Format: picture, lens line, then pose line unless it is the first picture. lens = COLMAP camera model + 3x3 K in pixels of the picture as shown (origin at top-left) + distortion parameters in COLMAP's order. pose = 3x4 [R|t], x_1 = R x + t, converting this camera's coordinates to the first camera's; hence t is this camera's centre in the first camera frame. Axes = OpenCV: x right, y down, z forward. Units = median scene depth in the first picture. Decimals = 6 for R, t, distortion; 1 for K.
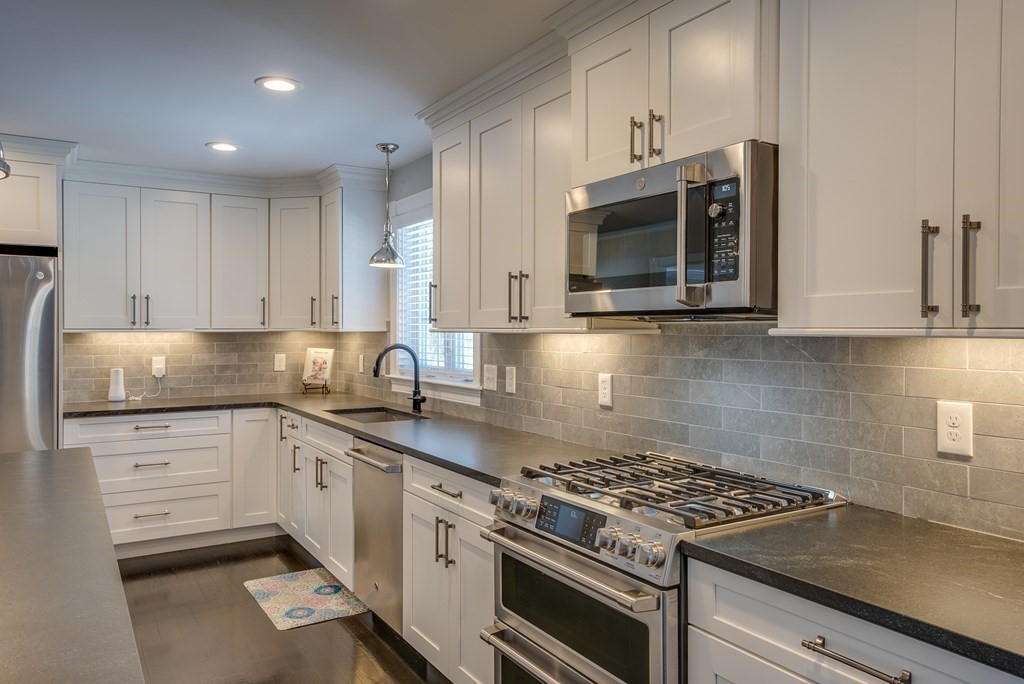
lens RADIAL K [[727.3, 0, 506.4], [0, 727.3, 332.6], [0, 0, 1]] dist [0.008027, 0.016582]
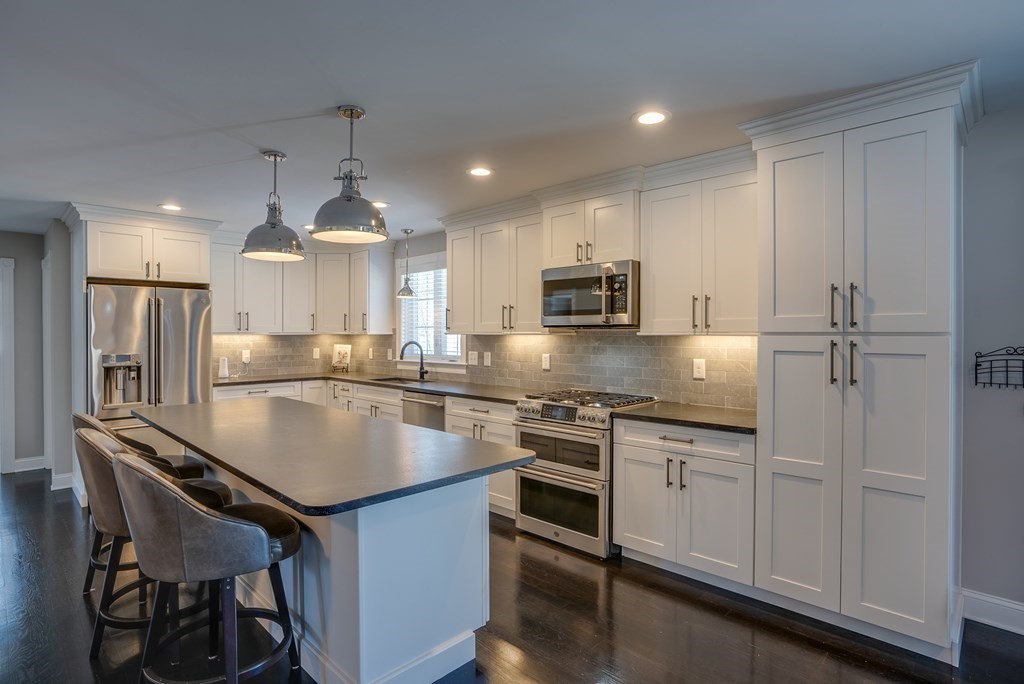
lens RADIAL K [[520.1, 0, 510.5], [0, 520.1, 343.4], [0, 0, 1]] dist [-0.036652, -0.000035]
pose [[0.968551, -0.005716, 0.248748, -0.279991], [0.001886, 0.999876, 0.015633, 0.001886], [-0.248807, -0.014672, 0.968442, -0.354312]]
